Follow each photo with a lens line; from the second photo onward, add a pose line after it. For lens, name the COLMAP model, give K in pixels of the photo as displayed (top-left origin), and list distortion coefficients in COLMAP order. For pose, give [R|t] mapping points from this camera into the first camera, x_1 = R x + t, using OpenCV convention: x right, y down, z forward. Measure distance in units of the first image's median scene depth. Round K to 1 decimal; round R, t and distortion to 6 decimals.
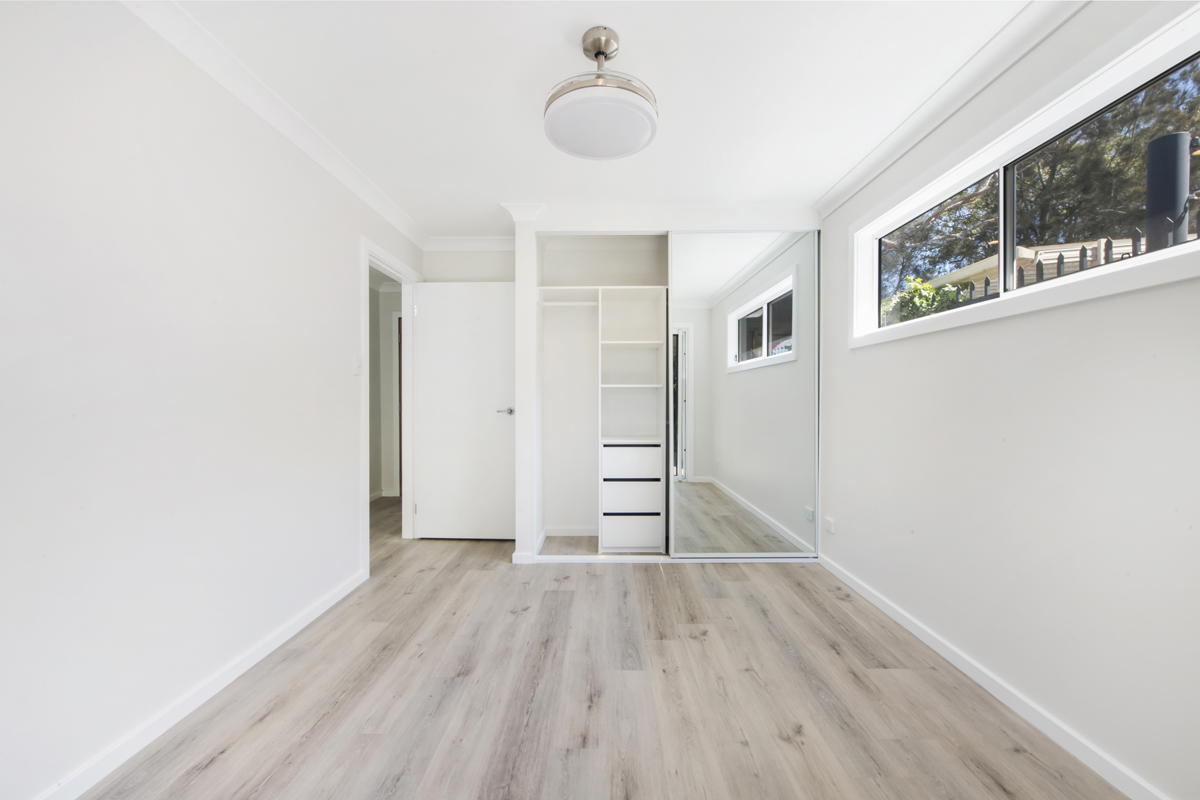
lens RADIAL K [[478.4, 0, 598.3], [0, 478.4, 405.9], [0, 0, 1]] dist [-0.001804, -0.002039]
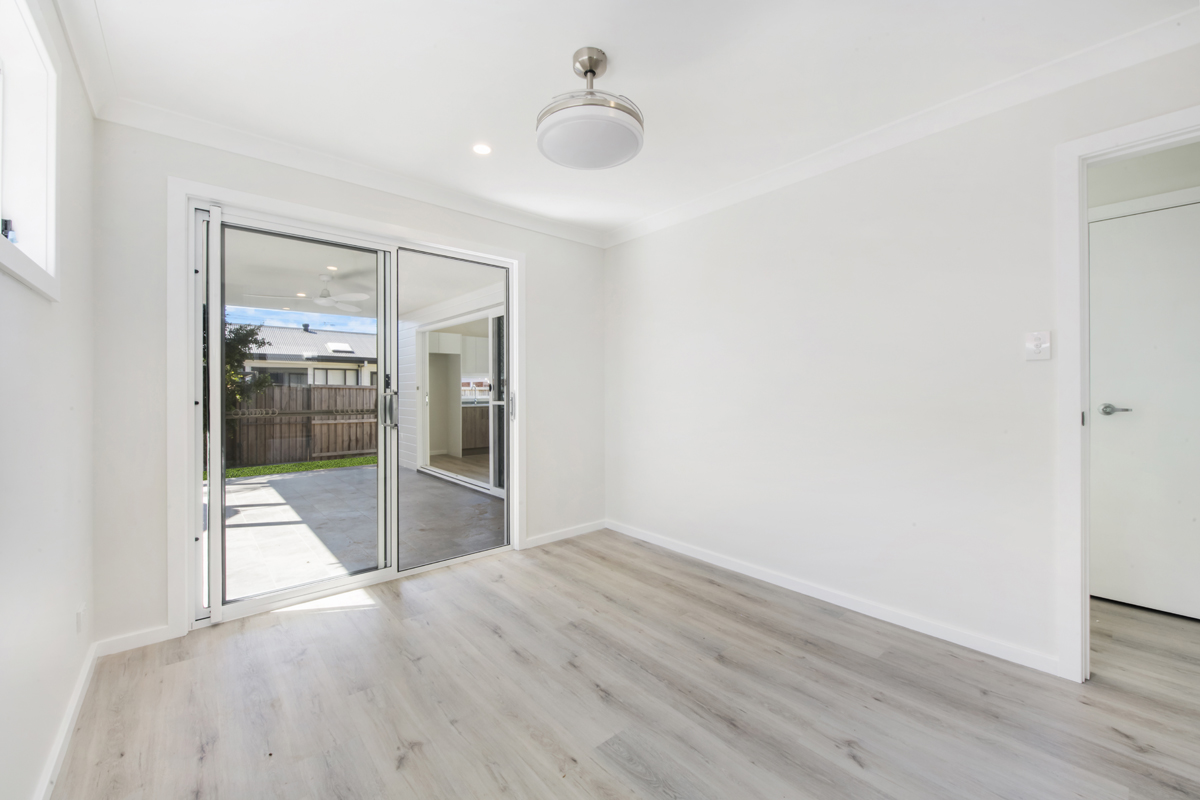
lens RADIAL K [[478.4, 0, 590.2], [0, 478.4, 393.5], [0, 0, 1]] dist [-0.001804, -0.002039]
pose [[-0.762358, 0.005379, -0.647133, 0.618308], [-0.004375, 0.999900, 0.013465, -0.033510], [0.647140, 0.013096, -0.762258, 1.625768]]
